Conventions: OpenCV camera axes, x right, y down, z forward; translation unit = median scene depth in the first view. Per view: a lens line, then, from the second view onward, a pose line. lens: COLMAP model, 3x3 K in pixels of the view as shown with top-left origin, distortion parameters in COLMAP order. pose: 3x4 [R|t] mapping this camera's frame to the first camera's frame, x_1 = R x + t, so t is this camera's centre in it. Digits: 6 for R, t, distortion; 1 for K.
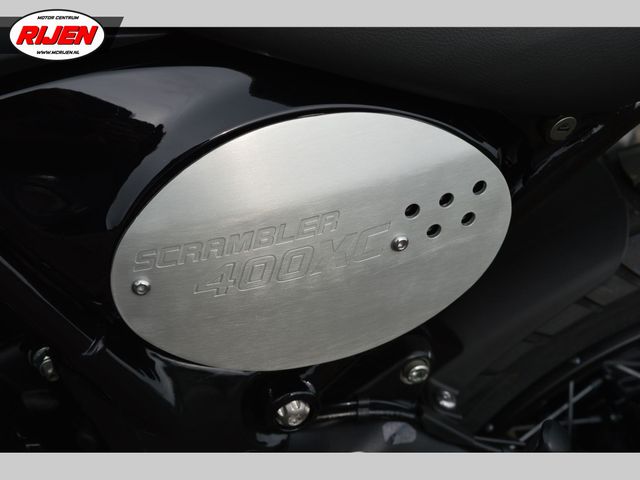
lens RADIAL K [[1338.9, 0, 320.0], [0, 1338.9, 240.0], [0, 0, 1]] dist [0.011117, 0.030189]
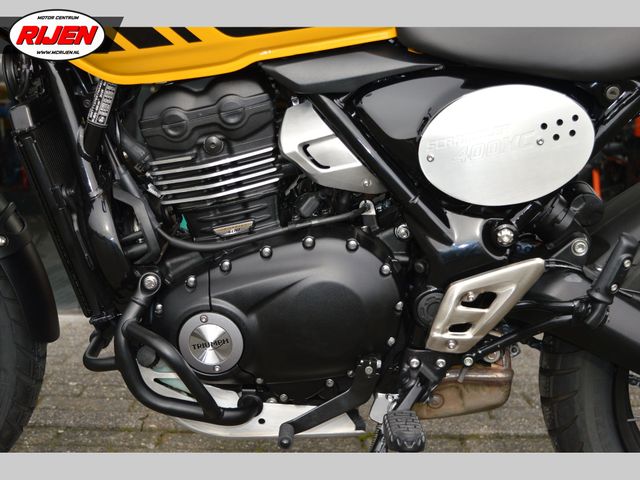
lens RADIAL K [[1109.8, 0, 320.0], [0, 1109.8, 240.0], [0, 0, 1]] dist [0.020783, 0.021469]
pose [[0.961281, 0.046084, -0.271689, 0.226641], [-0.049105, 0.998784, -0.004327, 0.203924], [0.271159, 0.017500, 0.962375, -0.993717]]
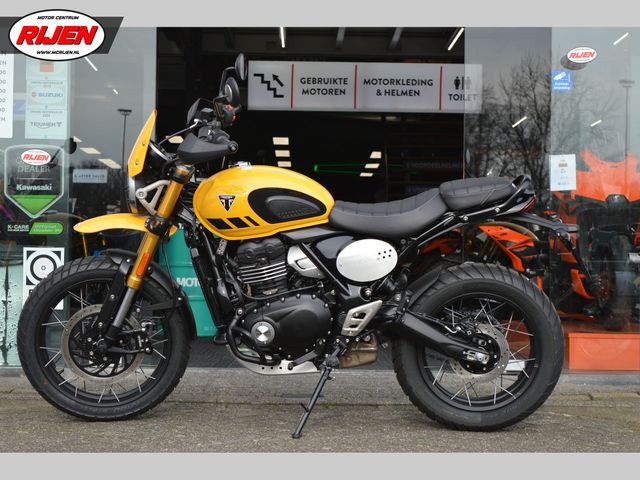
lens RADIAL K [[1538.2, 0, 320.0], [0, 1538.2, 240.0], [0, 0, 1]] dist [0.082950, 0.238445]
pose [[0.961561, 0.008972, -0.274446, 1.905405], [-0.037941, 0.994220, -0.100432, 0.699444], [0.271958, 0.106984, 0.956344, -6.521723]]
